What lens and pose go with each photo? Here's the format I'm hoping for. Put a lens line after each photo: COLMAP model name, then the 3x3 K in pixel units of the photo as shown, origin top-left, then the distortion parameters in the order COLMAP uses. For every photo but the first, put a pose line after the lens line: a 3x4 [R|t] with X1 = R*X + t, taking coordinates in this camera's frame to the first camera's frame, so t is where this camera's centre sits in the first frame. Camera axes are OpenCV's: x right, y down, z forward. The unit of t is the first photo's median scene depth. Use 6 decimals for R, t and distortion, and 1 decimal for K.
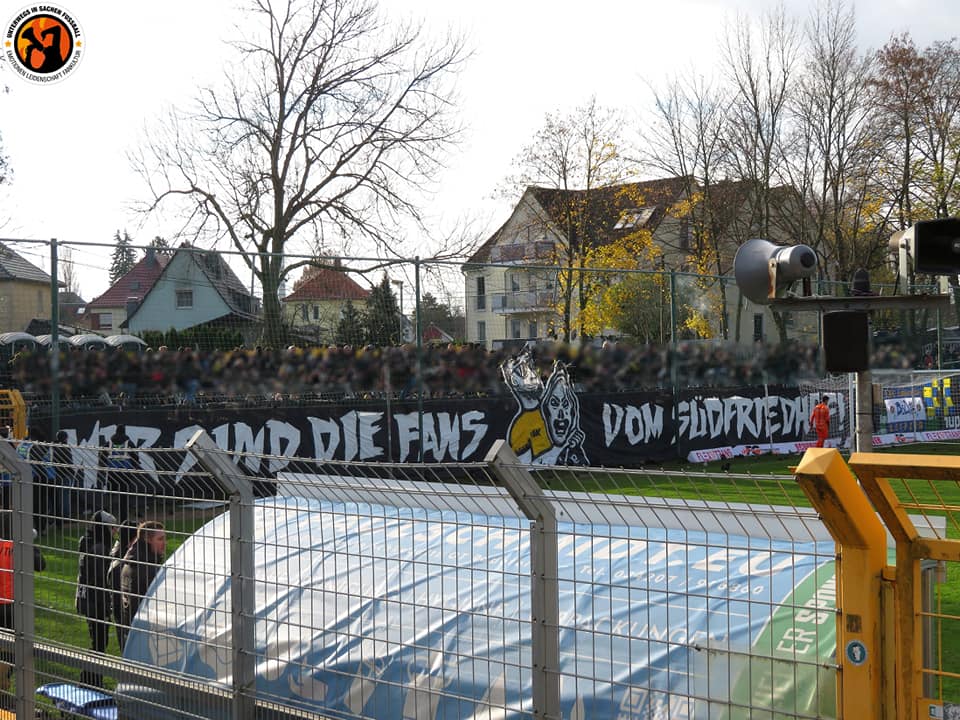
lens RADIAL K [[1548.9, 0, 482.8], [0, 1548.9, 352.4], [0, 0, 1]] dist [0.008525, 0.000000]
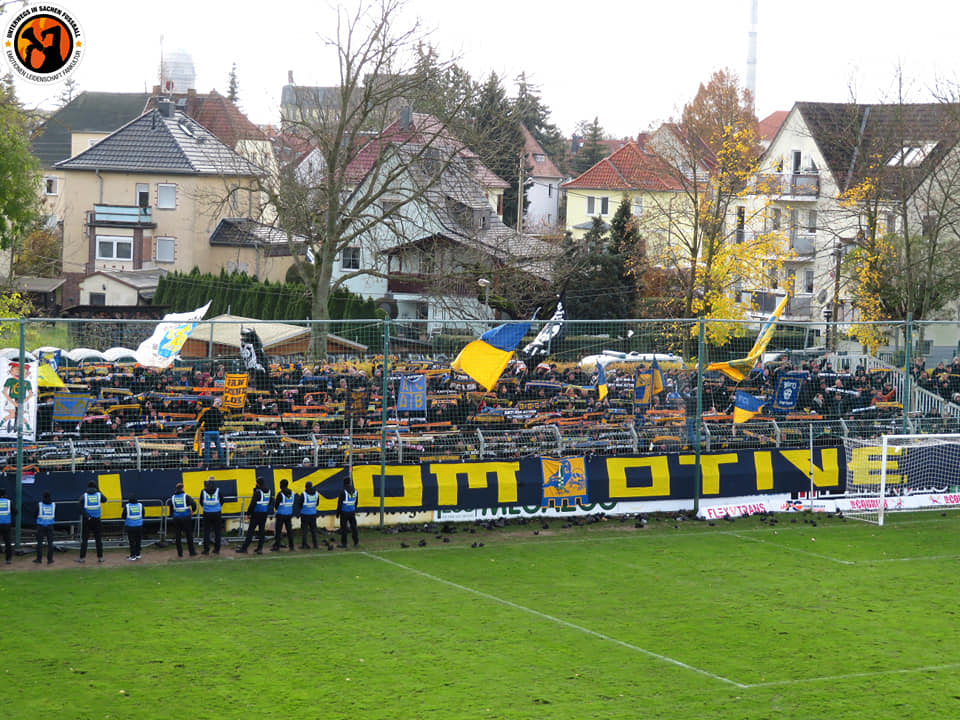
lens RADIAL K [[2386.6, 0, 486.1], [0, 2386.6, 336.1], [0, 0, 1]] dist [0.231001, 0.000000]
pose [[0.968945, 0.065765, -0.238373, 0.322064], [-0.047629, 0.995570, 0.081067, -0.144029], [0.242648, -0.067196, 0.967784, -0.435307]]
